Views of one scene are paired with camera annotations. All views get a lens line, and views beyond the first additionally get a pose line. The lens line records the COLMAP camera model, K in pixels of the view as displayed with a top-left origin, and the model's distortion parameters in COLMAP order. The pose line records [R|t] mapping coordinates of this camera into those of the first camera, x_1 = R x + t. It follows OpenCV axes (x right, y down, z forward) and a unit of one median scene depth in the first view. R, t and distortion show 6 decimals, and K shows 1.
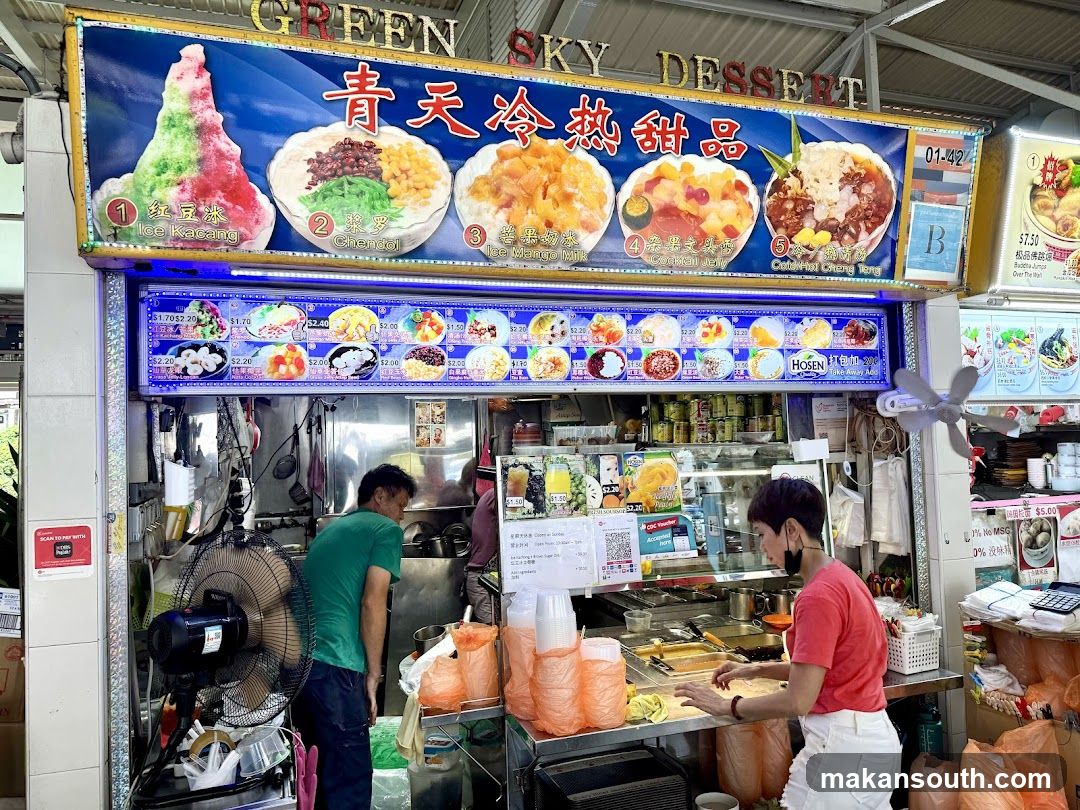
lens RADIAL K [[753.6, 0, 540.2], [0, 753.6, 412.2], [0, 0, 1]] dist [0.175708, -0.331962]
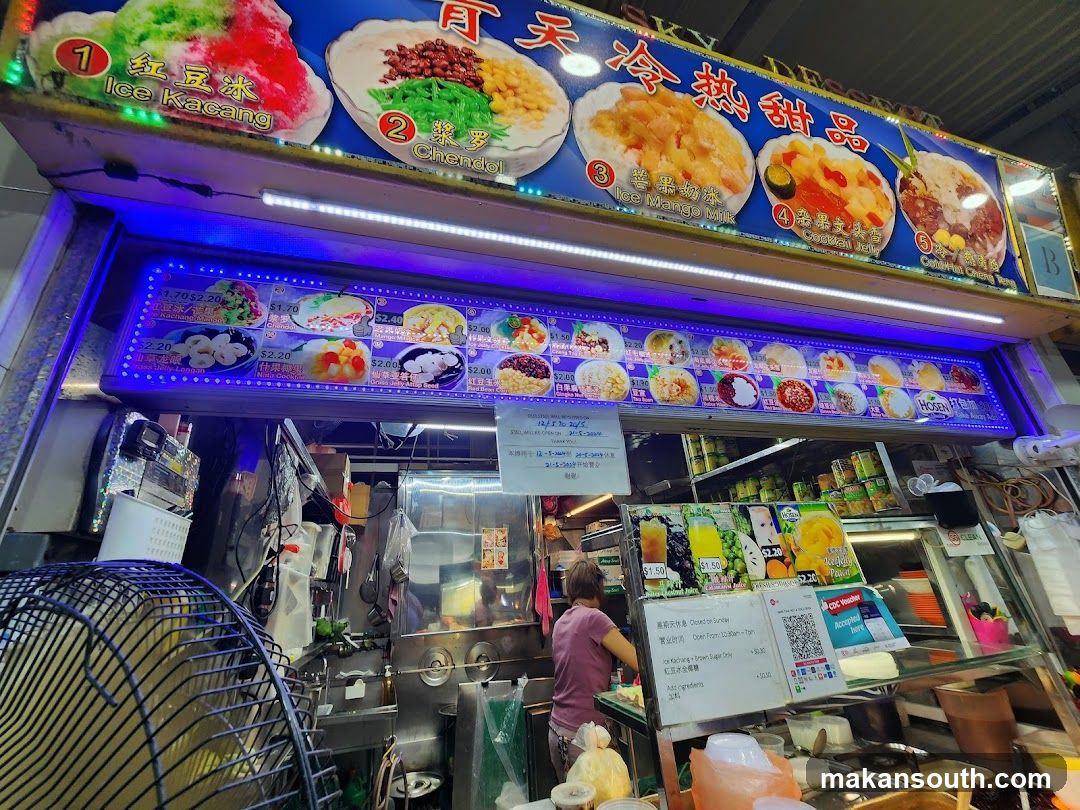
lens RADIAL K [[448.9, 0, 546.2], [0, 448.9, 401.7], [0, 0, 1]] dist [-0.001072, 0.000367]
pose [[0.999074, -0.042291, 0.007955, -0.141336], [0.042378, 0.934778, -0.352697, 0.125329], [0.007479, 0.352707, 0.935704, 0.612851]]
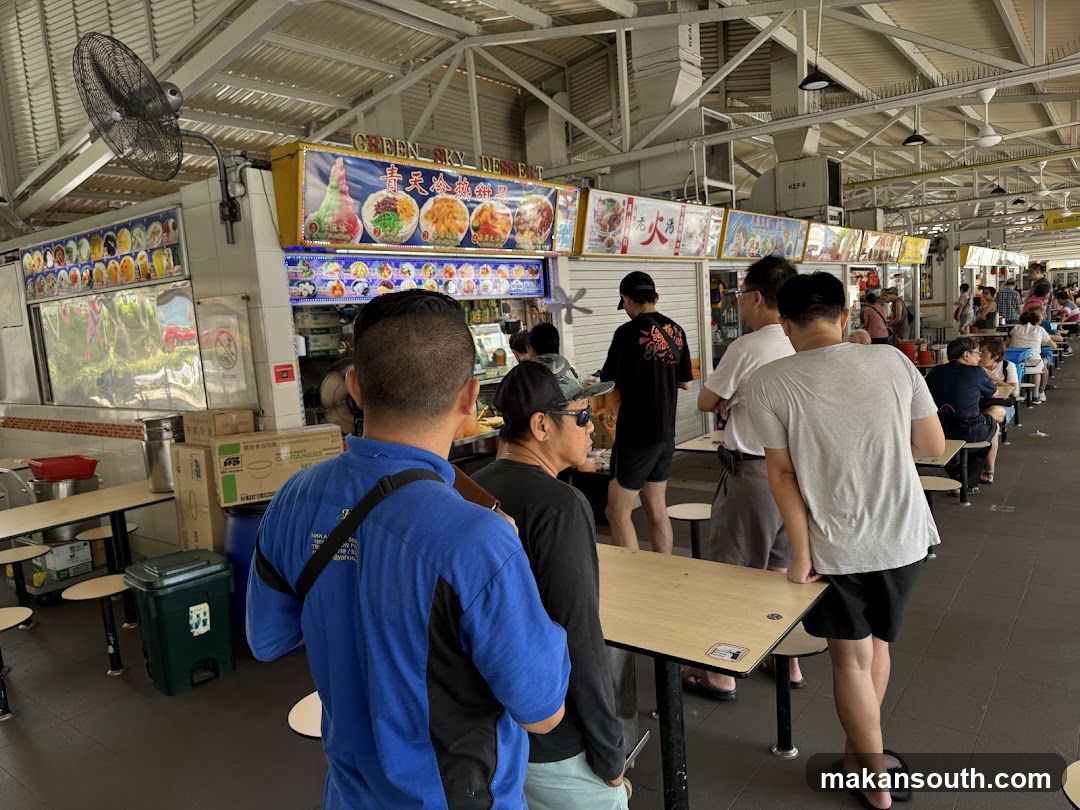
lens RADIAL K [[753.6, 0, 540.2], [0, 753.6, 412.2], [0, 0, 1]] dist [0.175708, -0.331962]
pose [[0.823406, -0.100899, 0.558410, -1.089685], [0.022677, 0.989130, 0.145287, -0.020855], [-0.566999, -0.106967, 0.816743, -1.120720]]
